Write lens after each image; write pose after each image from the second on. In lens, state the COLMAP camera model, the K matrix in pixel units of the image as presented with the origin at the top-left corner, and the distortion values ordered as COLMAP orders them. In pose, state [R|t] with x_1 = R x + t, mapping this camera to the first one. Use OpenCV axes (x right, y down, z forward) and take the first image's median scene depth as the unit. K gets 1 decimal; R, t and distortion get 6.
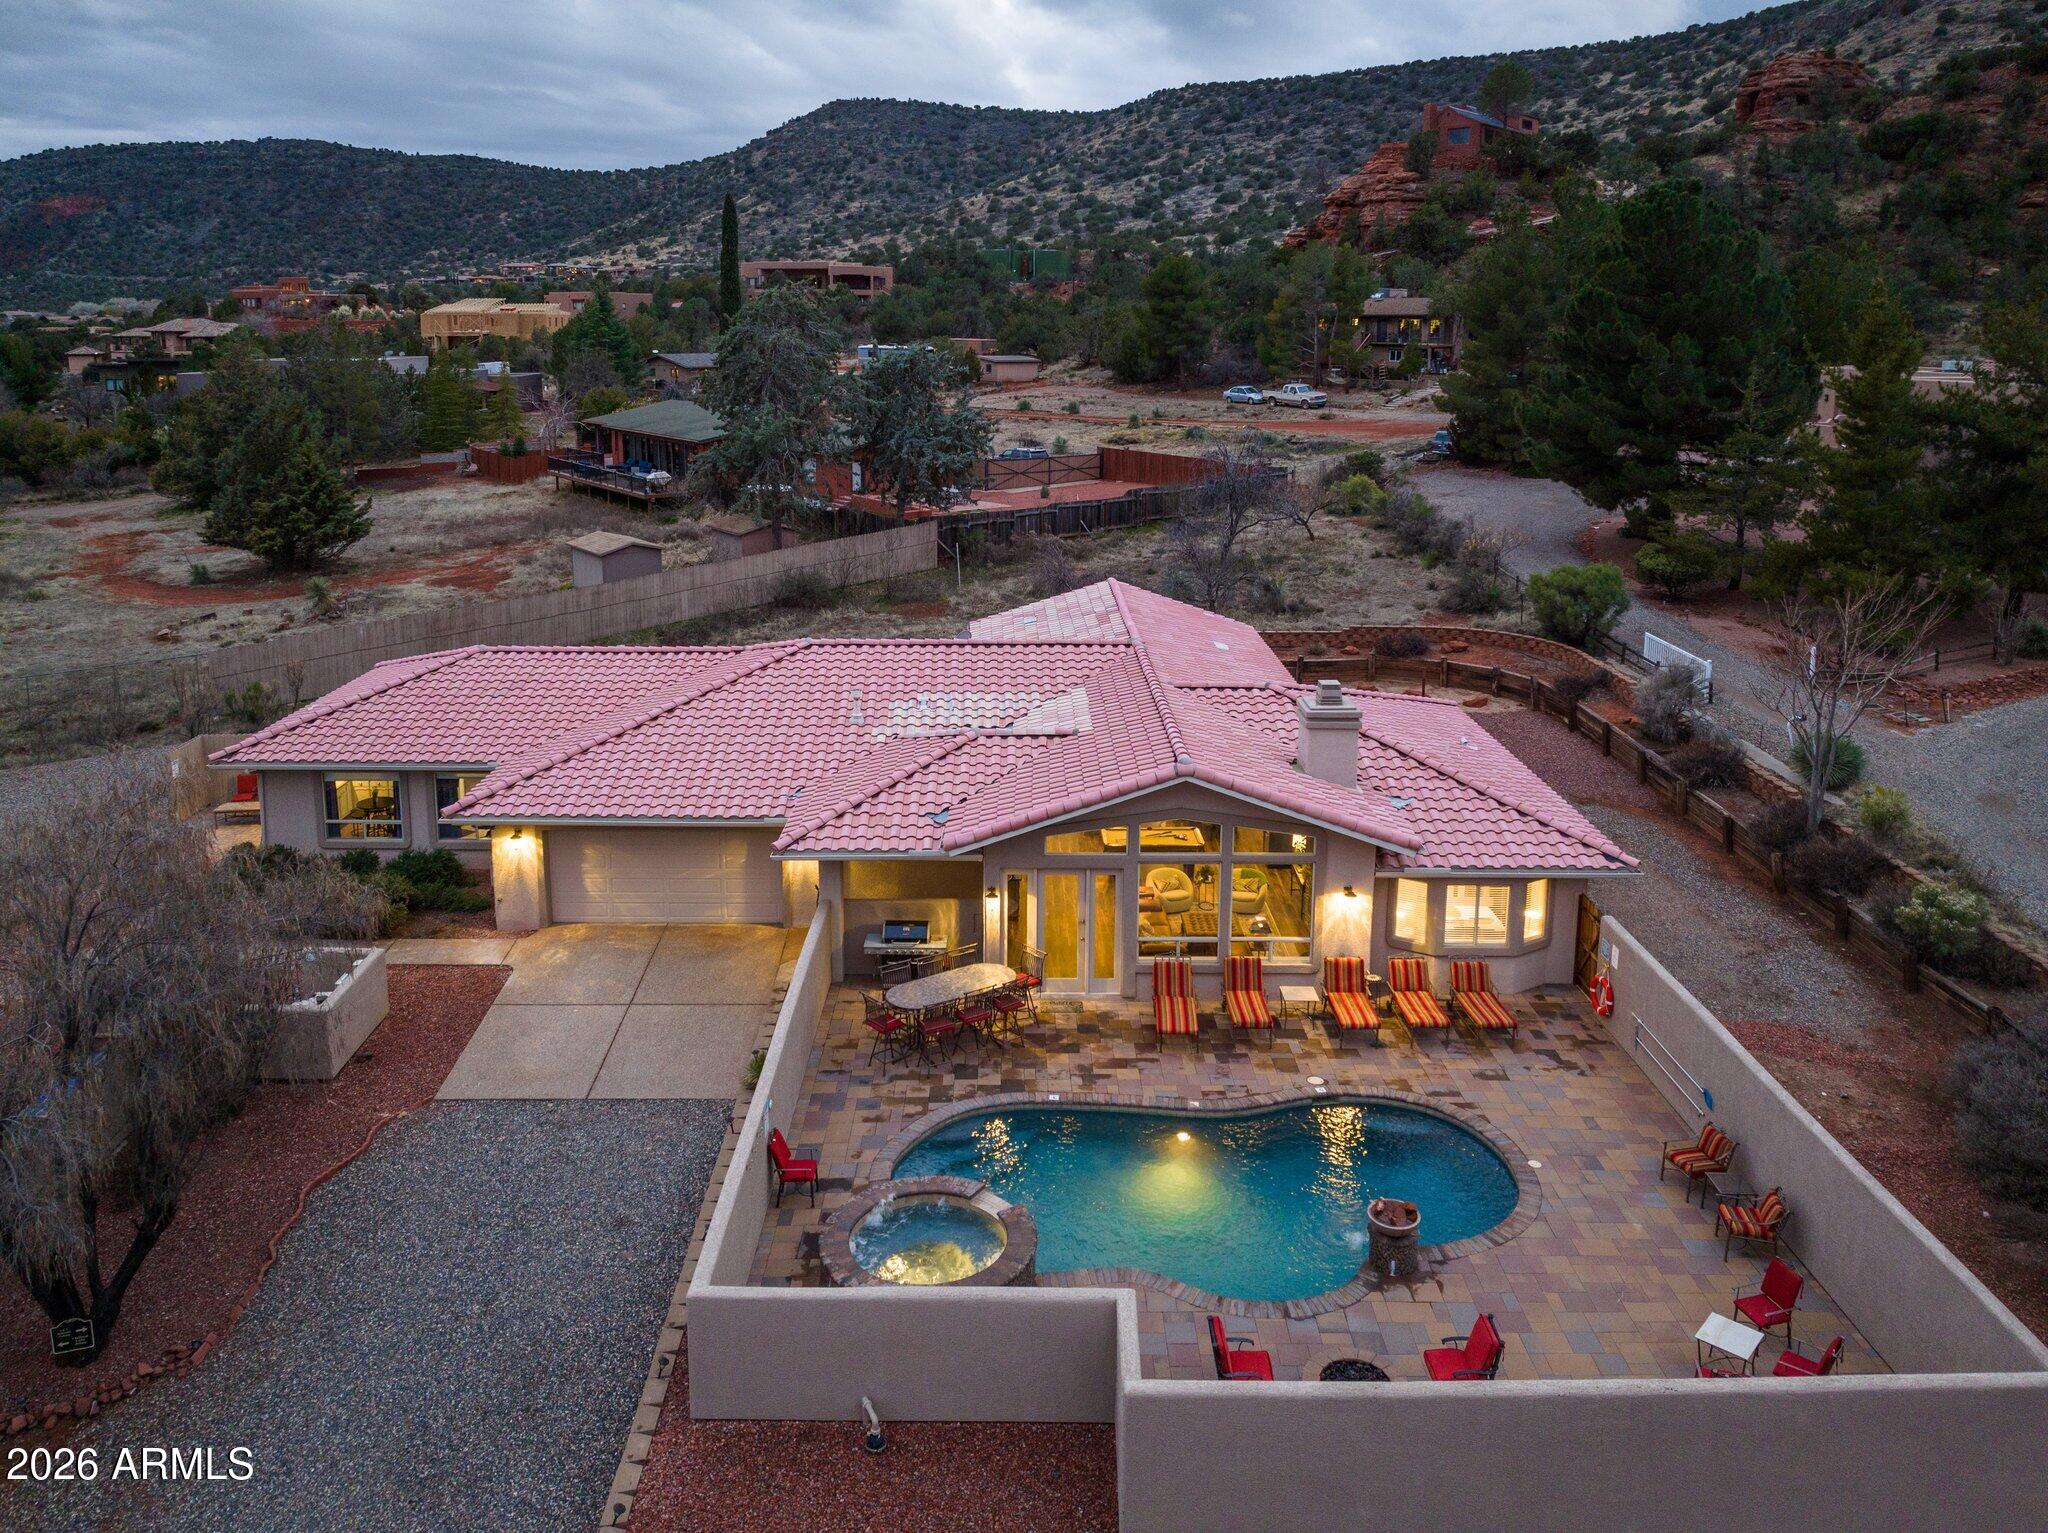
lens RADIAL K [[1361.9, 0, 1004.2], [0, 1361.9, 763.9], [0, 0, 1]] dist [-0.009226, -0.041974]
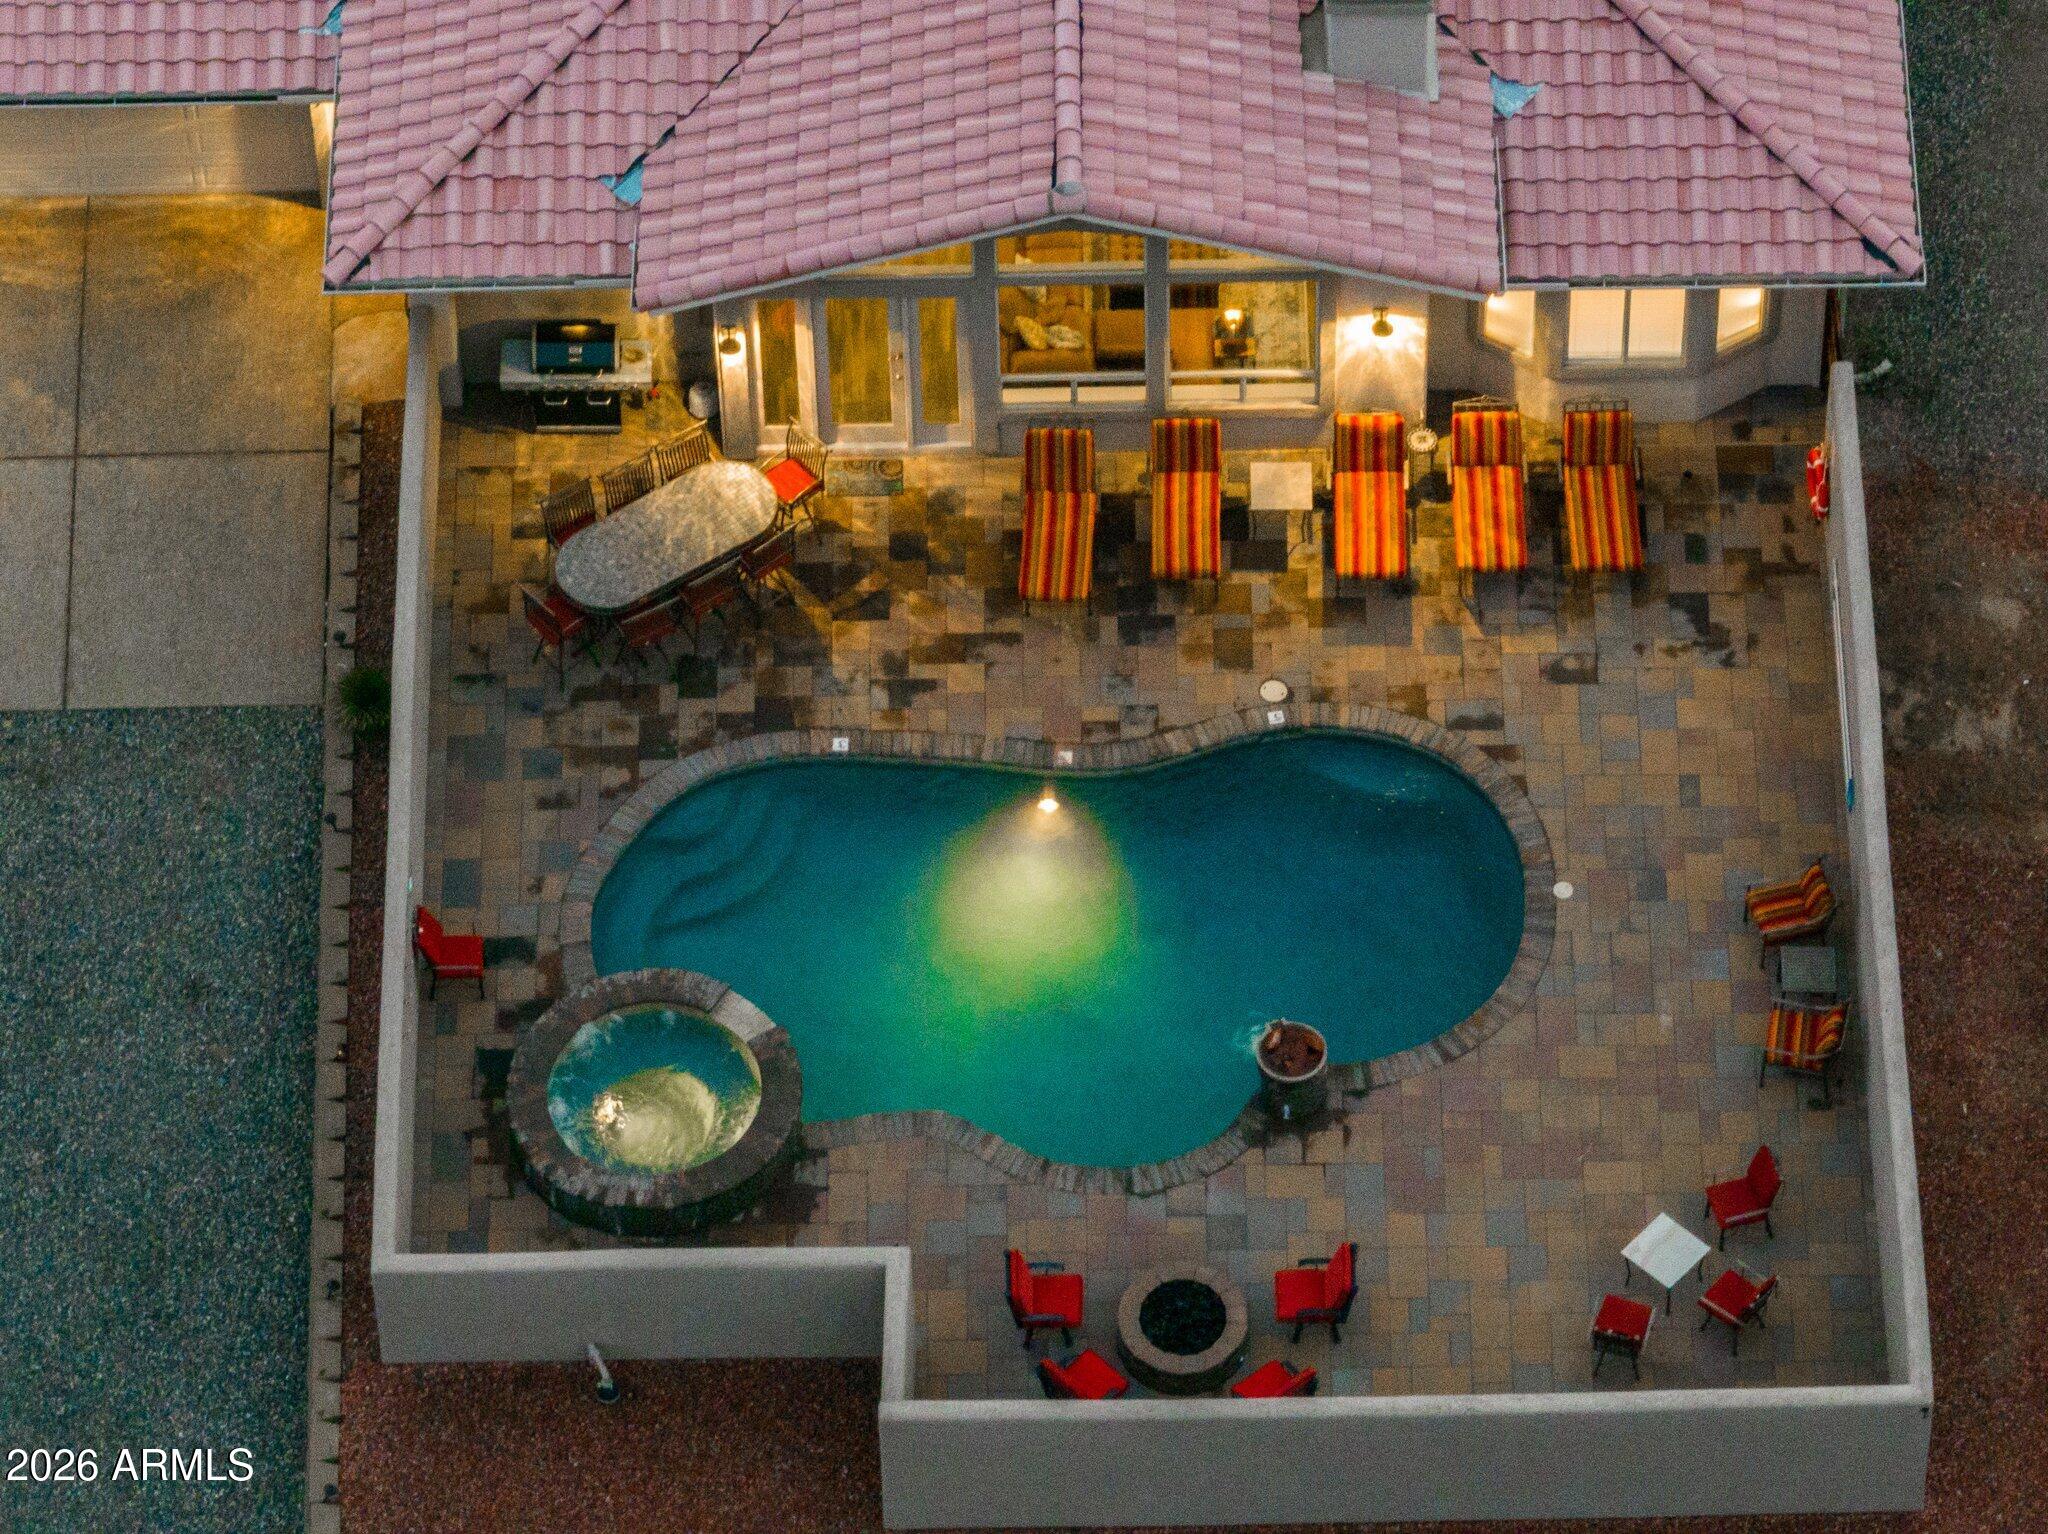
lens RADIAL K [[10417.8, 0, 1024.0], [0, 10417.8, 767.0], [0, 0, 1]] dist [0.096663, -0.818754]
pose [[0.999671, -0.018181, -0.018091, 0.204461], [0.025648, 0.710505, 0.703225, -3.062292], [0.000068, -0.703458, 0.710737, -2.363277]]
